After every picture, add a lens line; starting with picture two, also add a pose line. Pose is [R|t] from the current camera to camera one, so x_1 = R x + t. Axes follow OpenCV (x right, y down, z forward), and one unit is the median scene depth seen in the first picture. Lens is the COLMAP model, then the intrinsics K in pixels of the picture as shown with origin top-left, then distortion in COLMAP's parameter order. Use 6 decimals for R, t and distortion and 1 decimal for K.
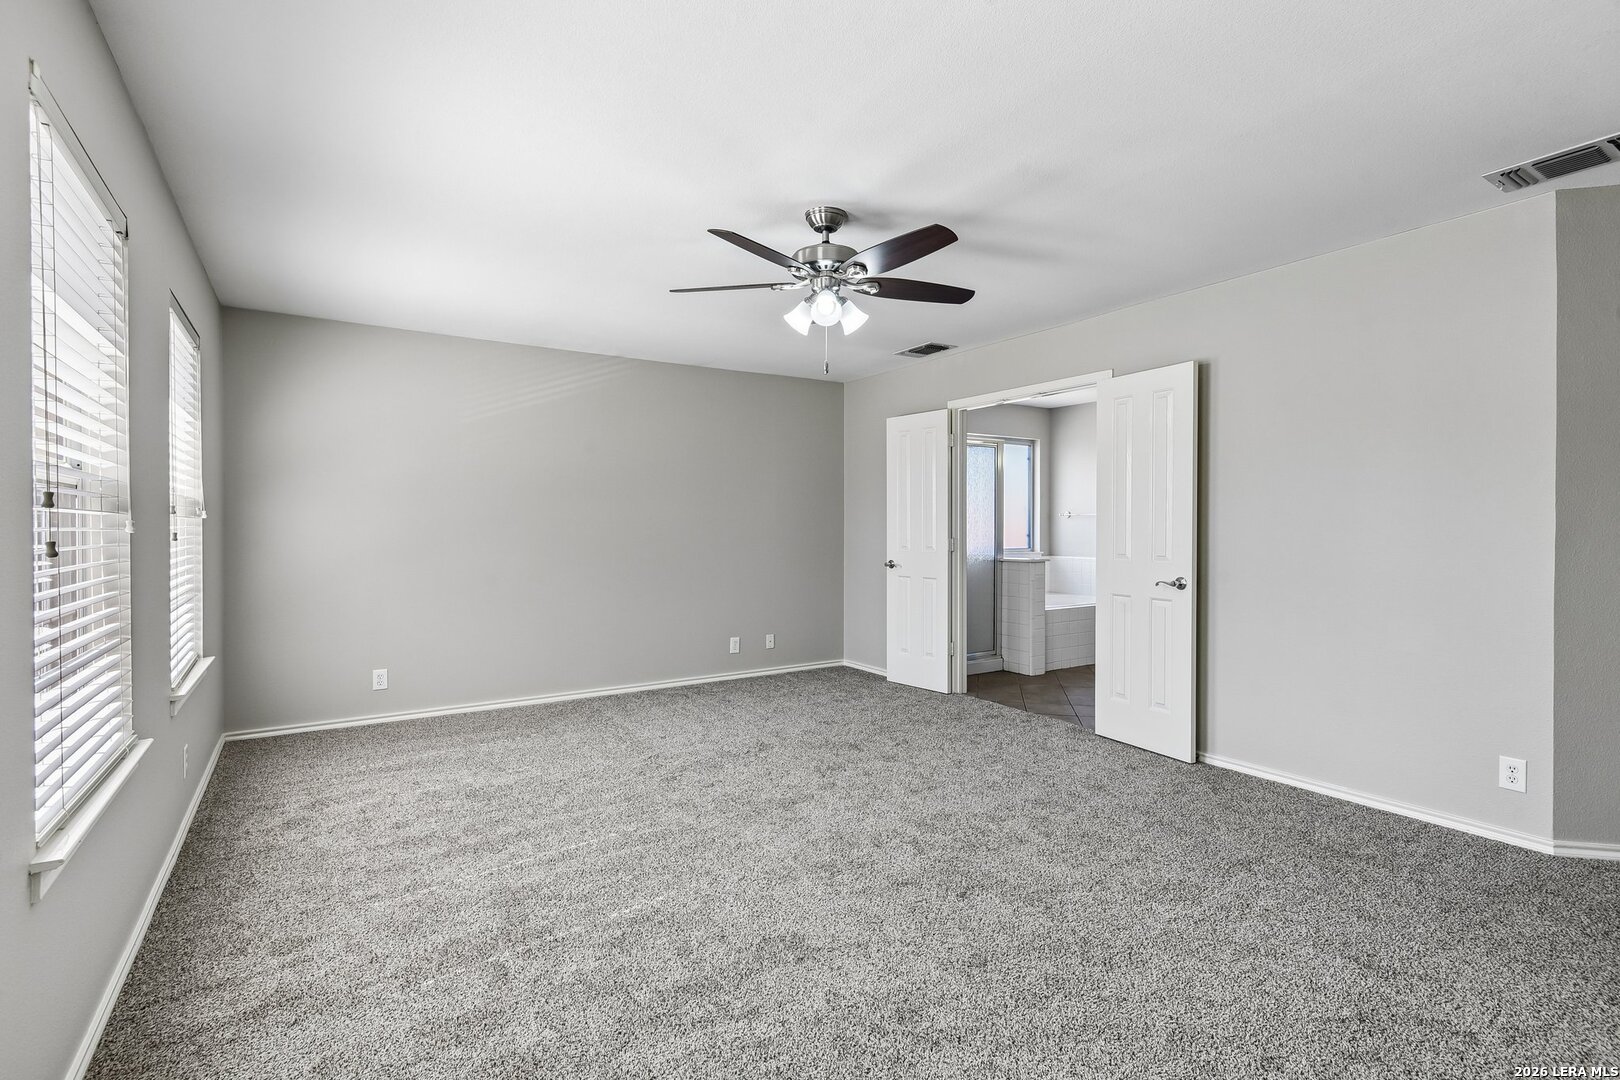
lens RADIAL K [[740.6, 0, 824.0], [0, 740.6, 530.6], [0, 0, 1]] dist [0.014475, -0.005400]
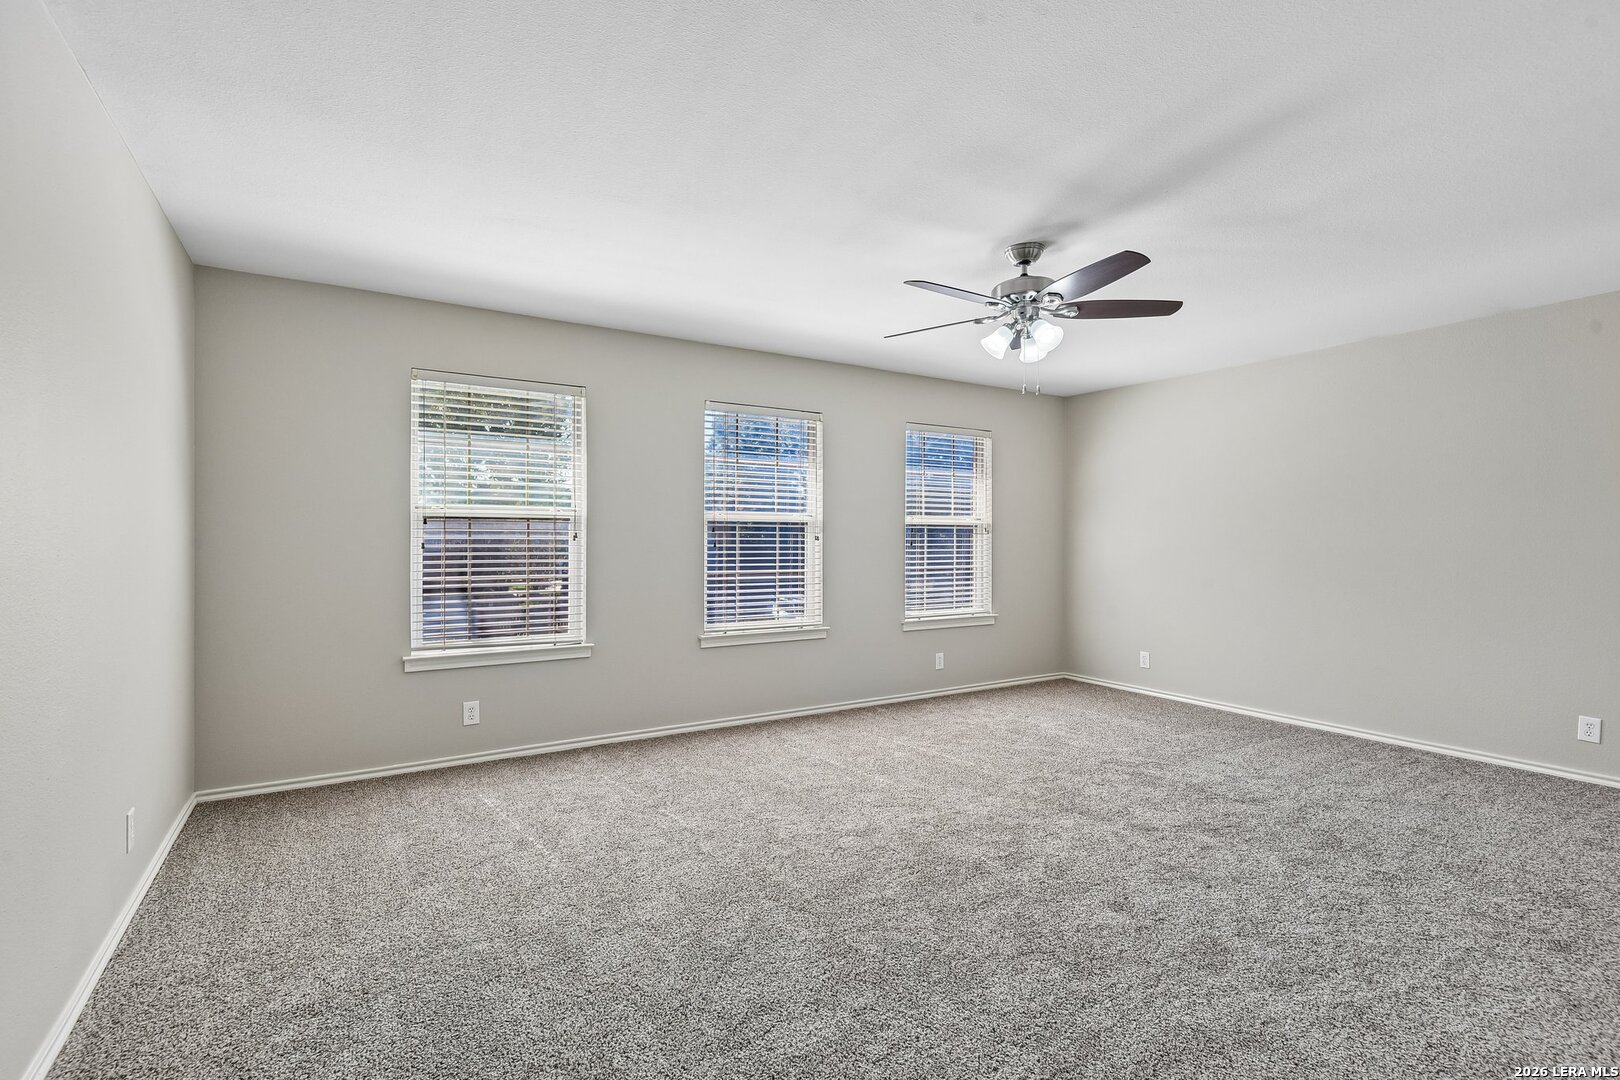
lens RADIAL K [[740.6, 0, 811.5], [0, 740.6, 531.9], [0, 0, 1]] dist [0.014475, -0.005400]
pose [[-0.003960, -0.006741, -0.999969, 0.834221], [-0.010491, 0.999923, -0.006699, -0.003997], [0.999937, 0.010464, -0.004031, 0.541421]]
